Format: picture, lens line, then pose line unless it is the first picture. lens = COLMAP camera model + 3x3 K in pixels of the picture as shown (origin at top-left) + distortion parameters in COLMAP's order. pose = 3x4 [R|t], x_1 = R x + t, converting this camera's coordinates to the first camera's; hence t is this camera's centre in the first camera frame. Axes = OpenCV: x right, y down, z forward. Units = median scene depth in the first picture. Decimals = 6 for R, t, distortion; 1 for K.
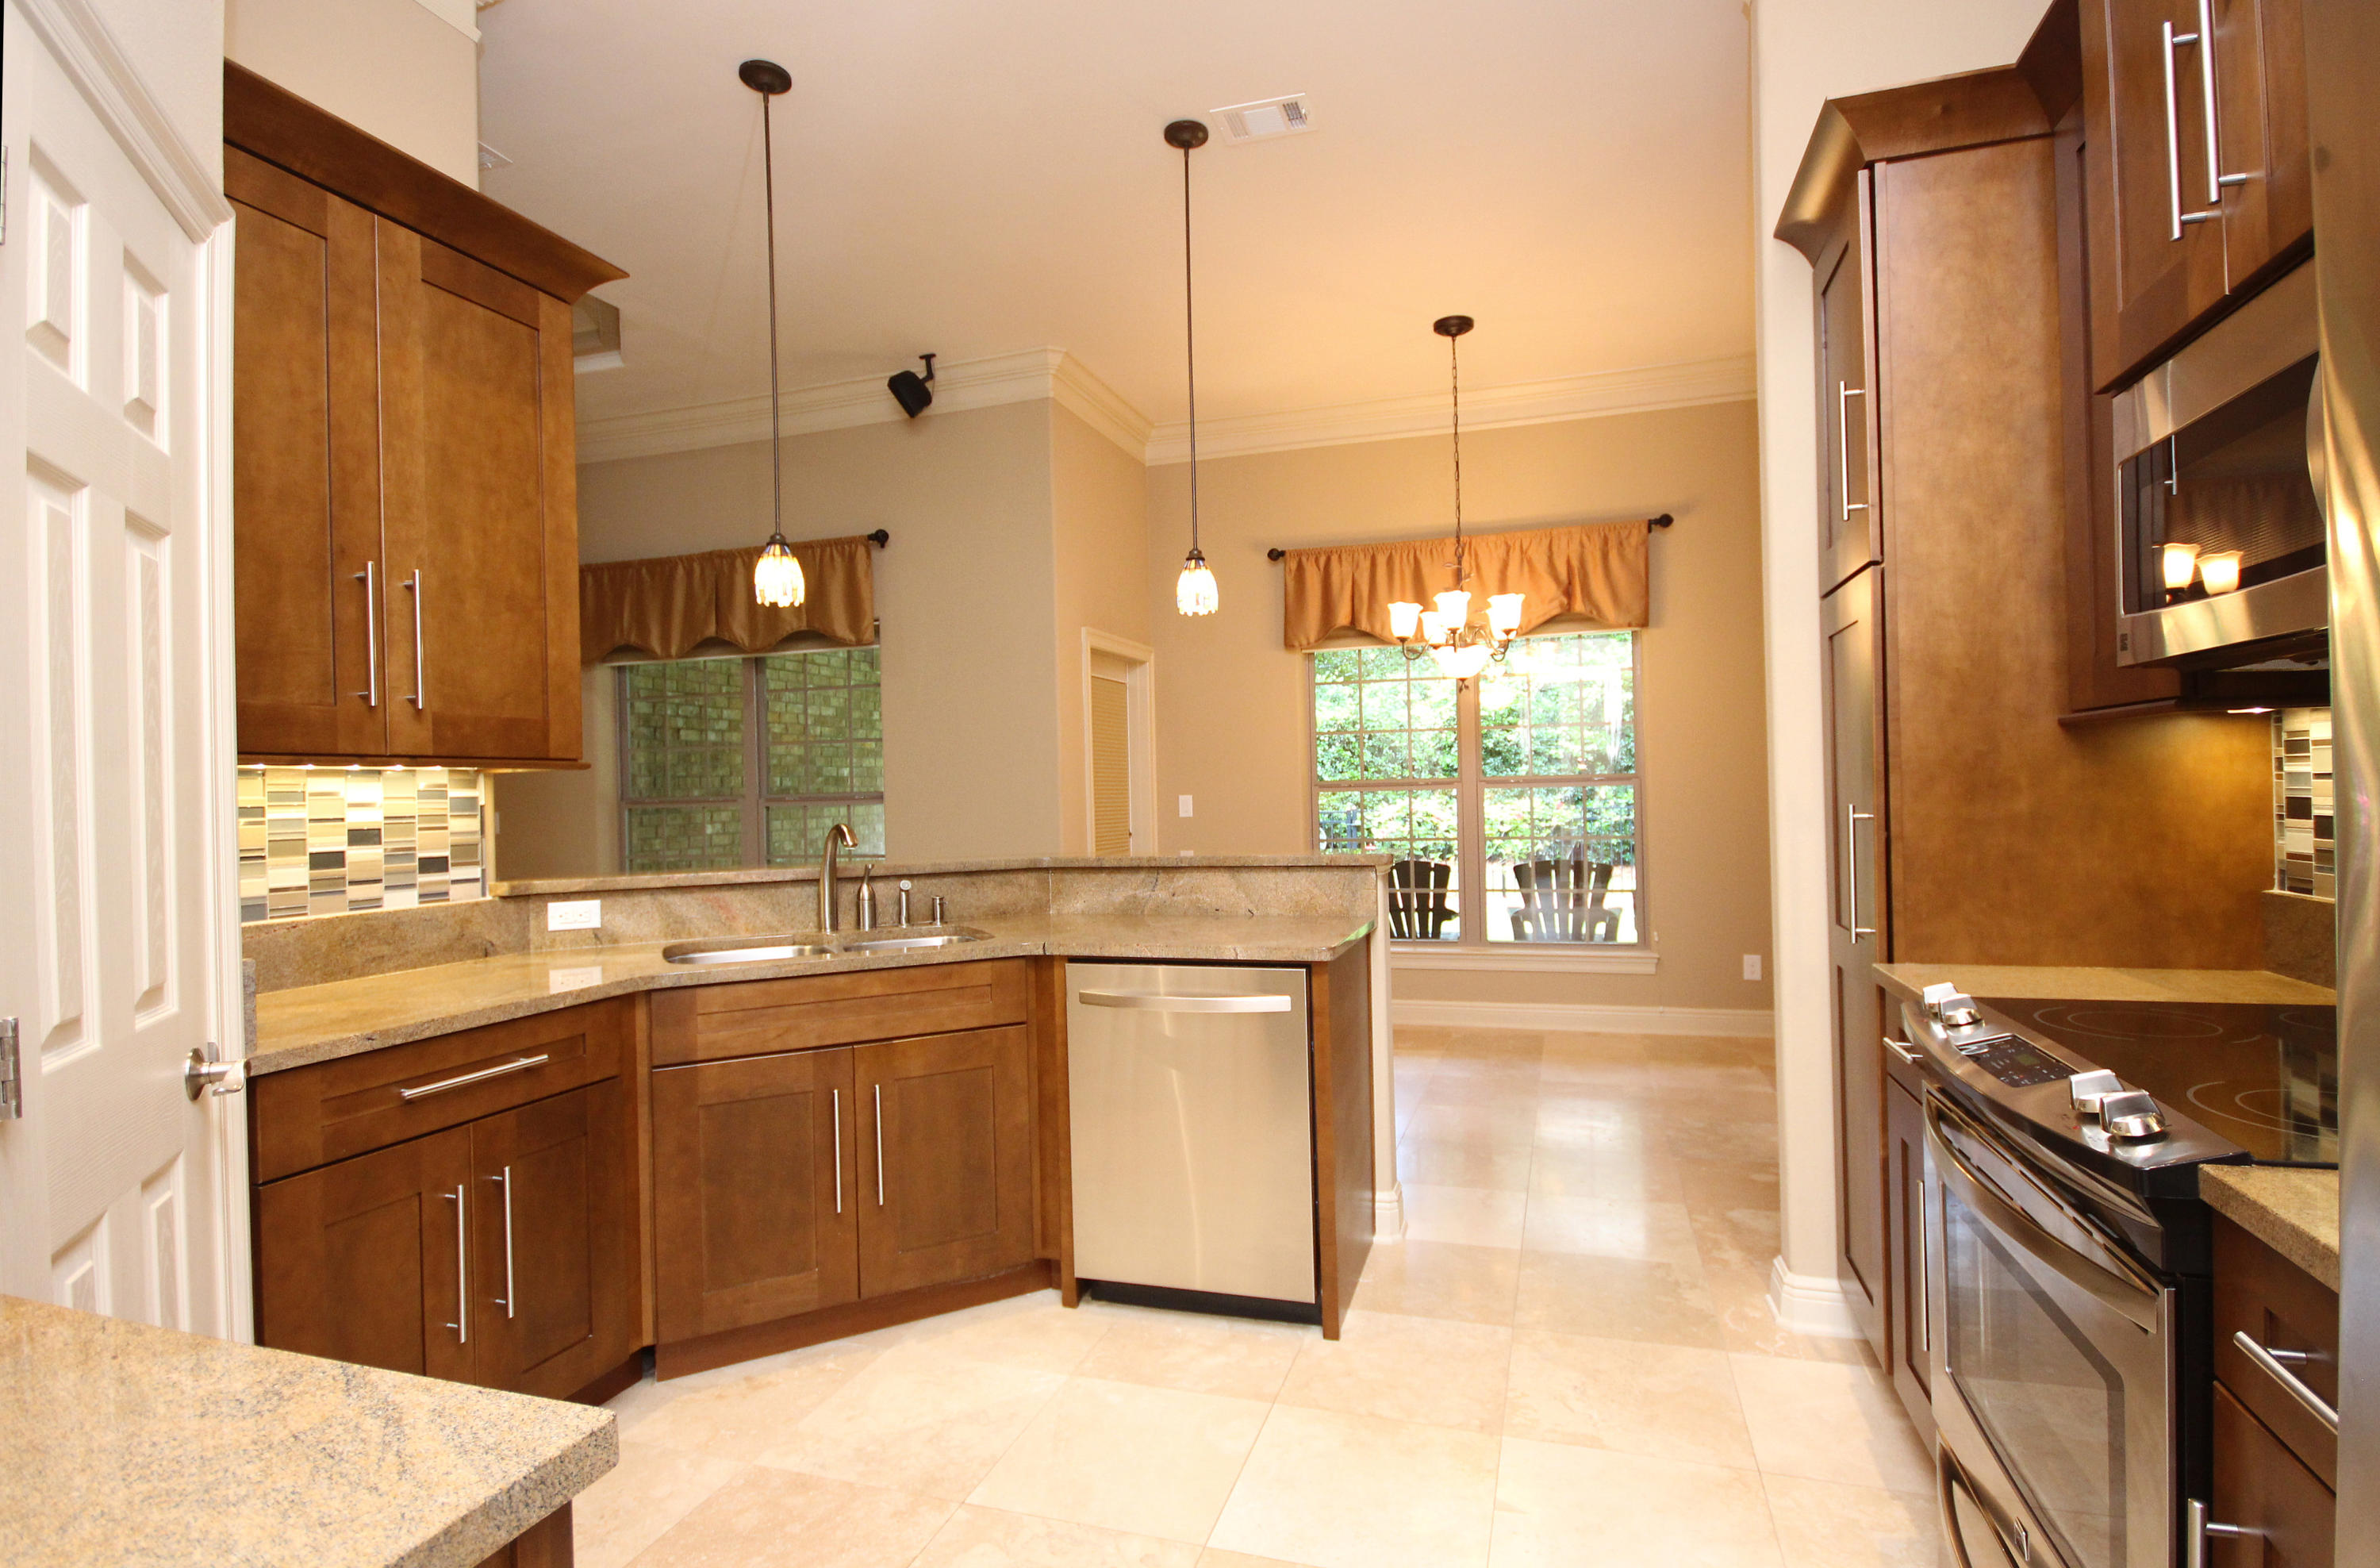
lens RADIAL K [[1136.7, 0, 1206.9], [0, 1136.7, 793.0], [0, 0, 1]] dist [0.001440, 0.000125]
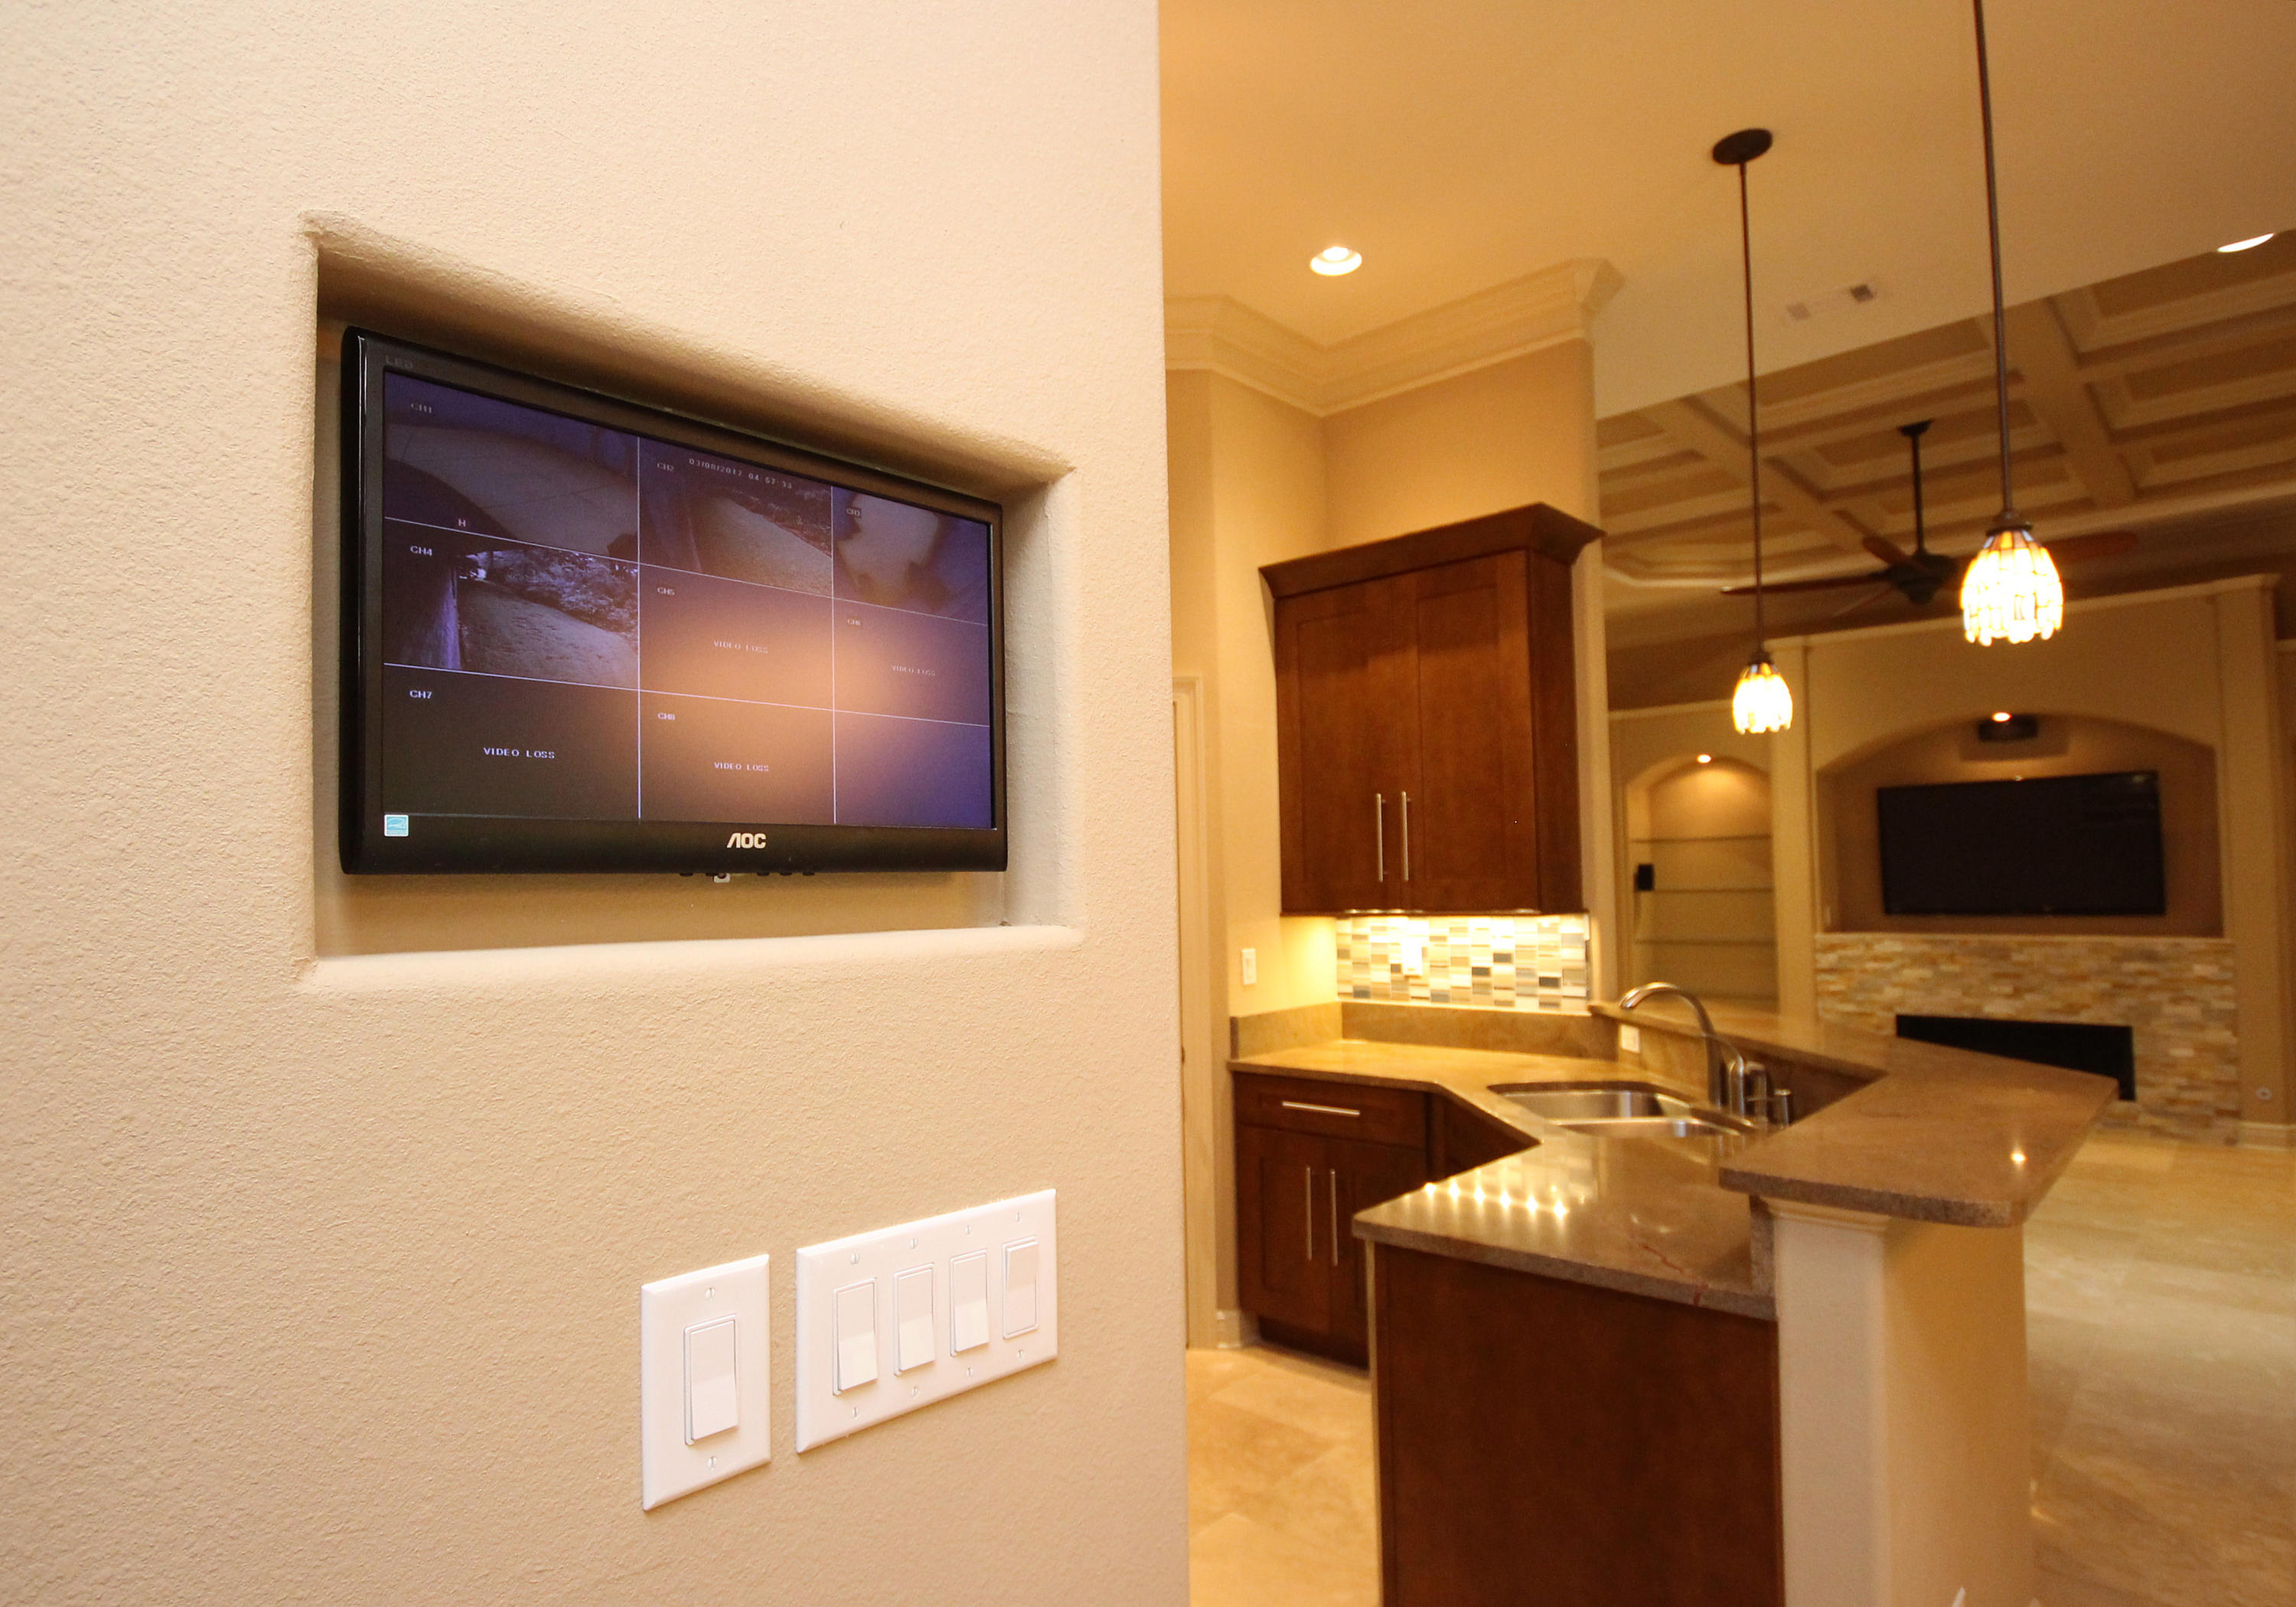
lens RADIAL K [[1253.1, 0, 1129.1], [0, 1253.1, 843.2], [0, 0, 1]] dist [-0.001697, -0.006390]
pose [[-0.429816, 0.000595, -0.902916, 0.916494], [0.031119, 0.999415, -0.014155, -0.100565], [0.902380, -0.034182, -0.429583, 1.242207]]
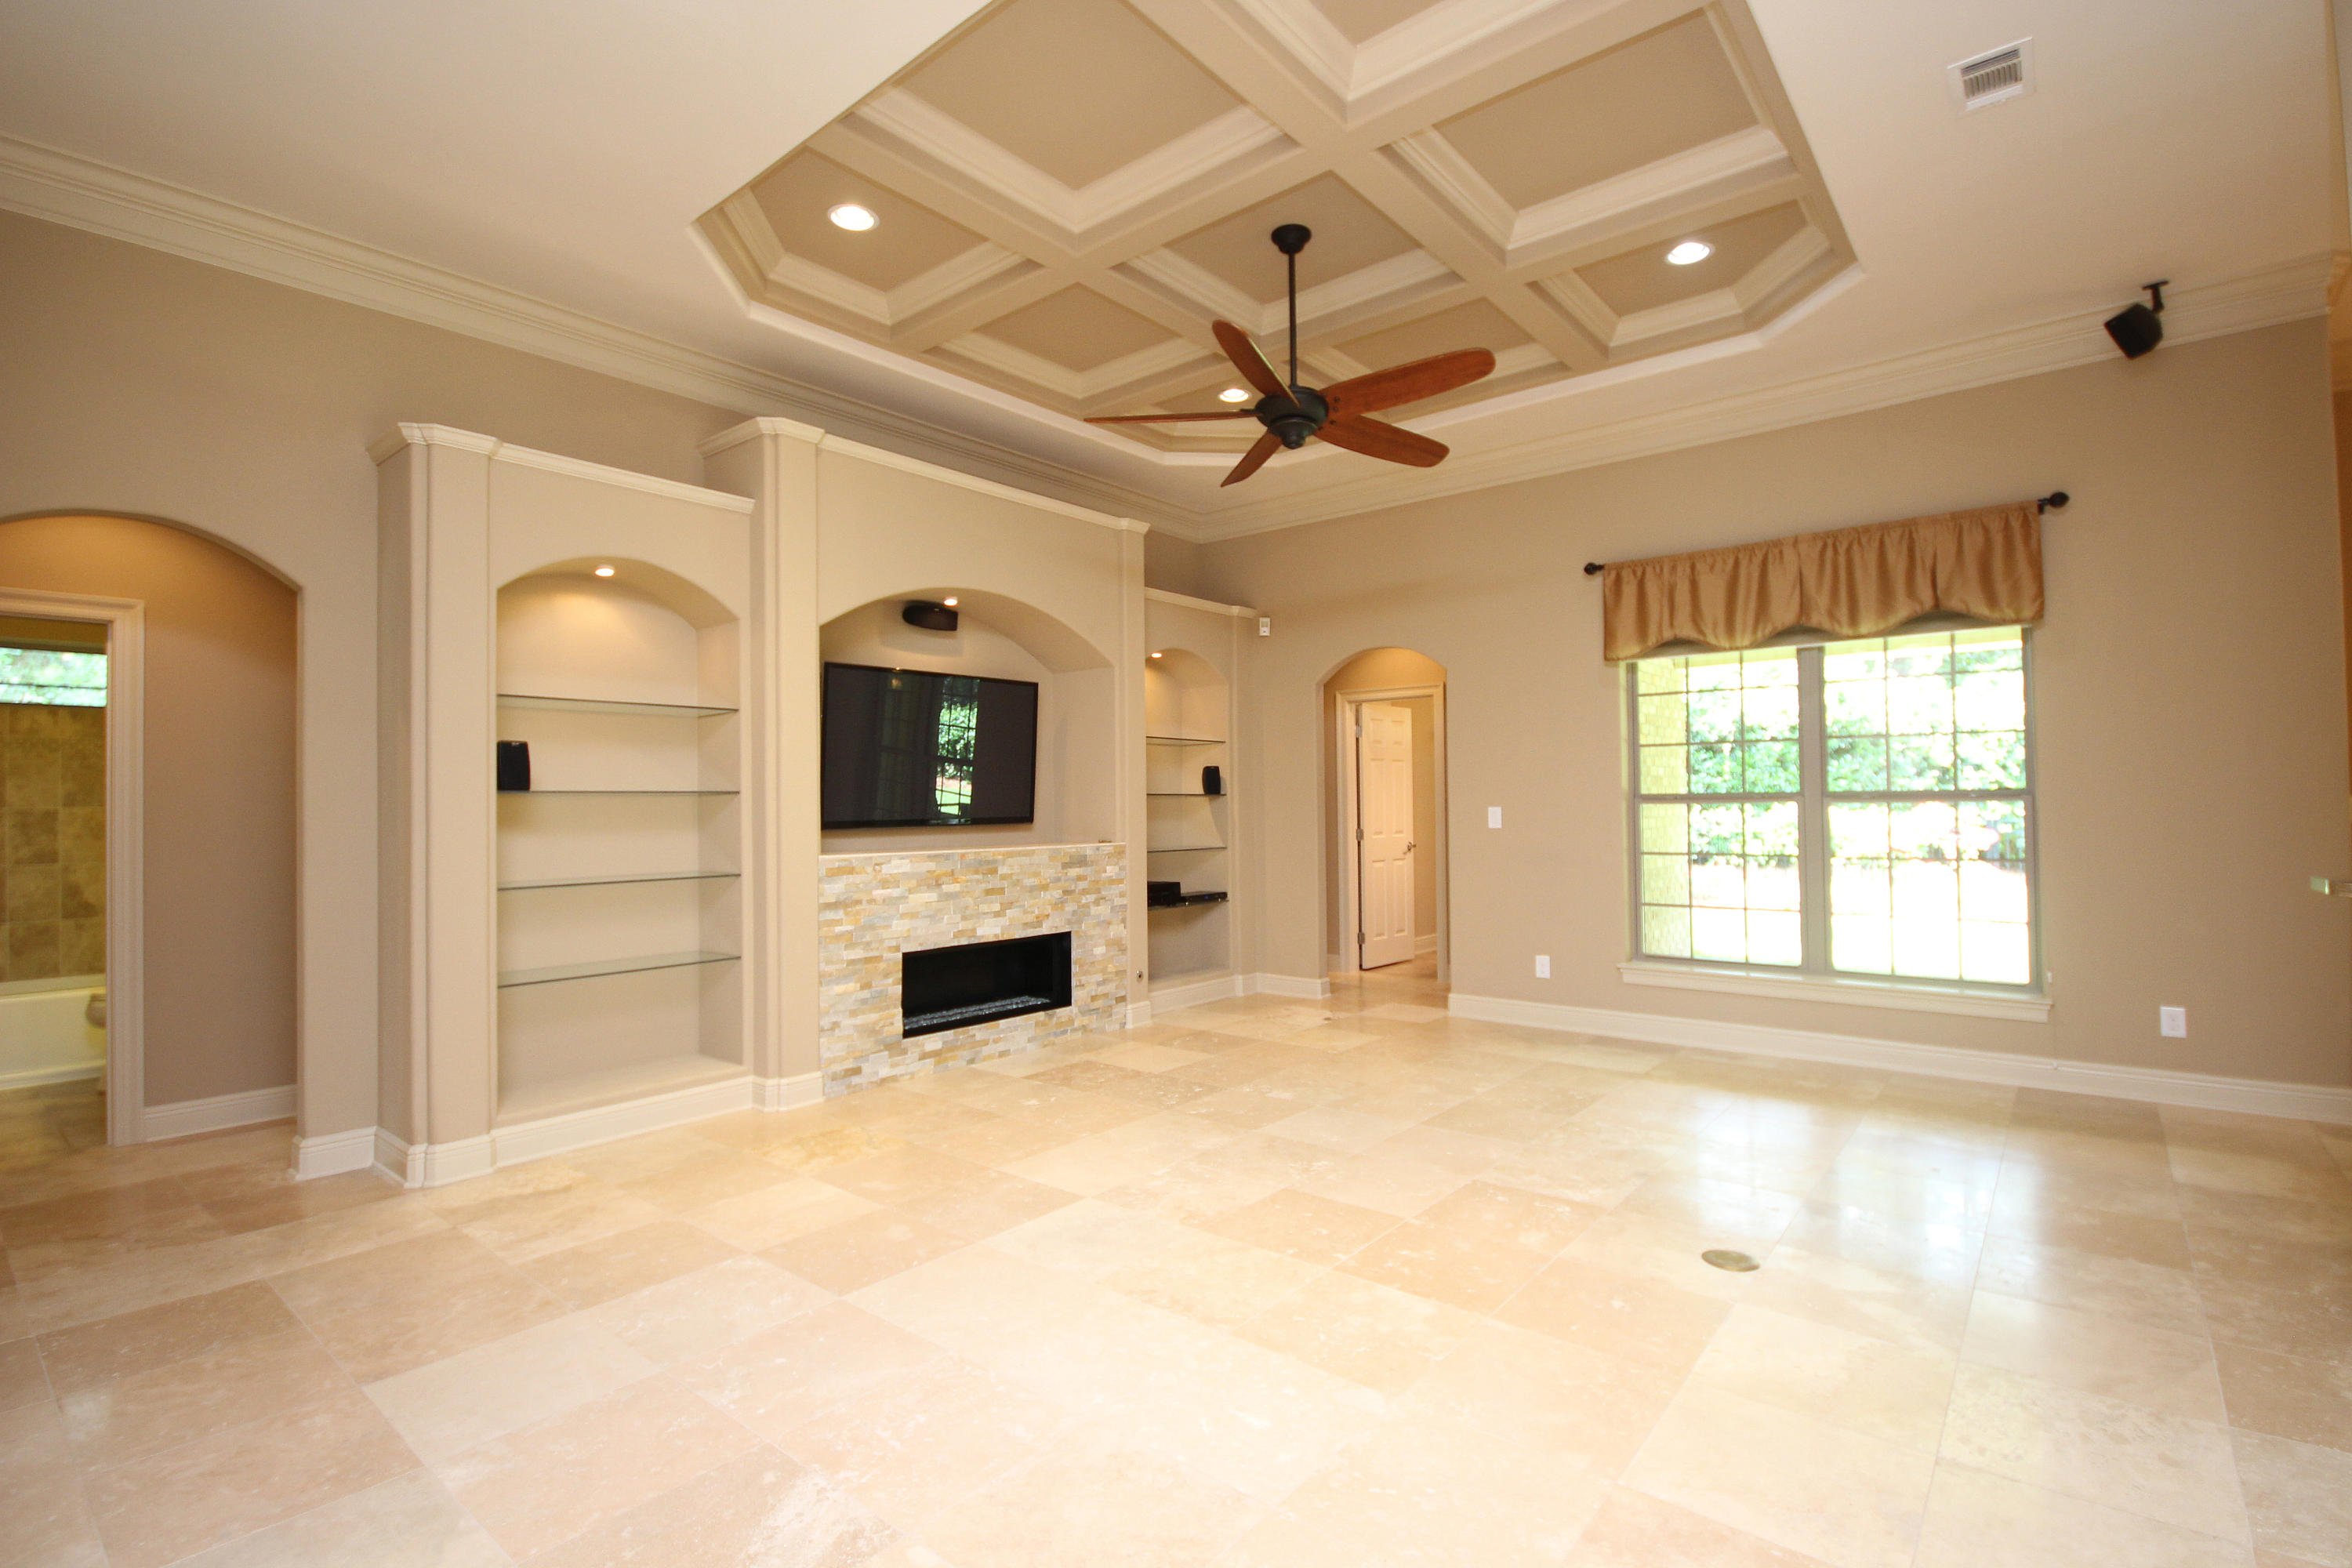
lens RADIAL K [[1089.9, 0, 1173.2], [0, 1089.9, 792.7], [0, 0, 1]] dist [0.000785, -0.001839]
pose [[0.931027, 0.007447, -0.364874, -1.399235], [-0.009104, 0.999955, -0.002821, 0.027363], [0.364836, 0.005949, 0.931053, -0.128365]]
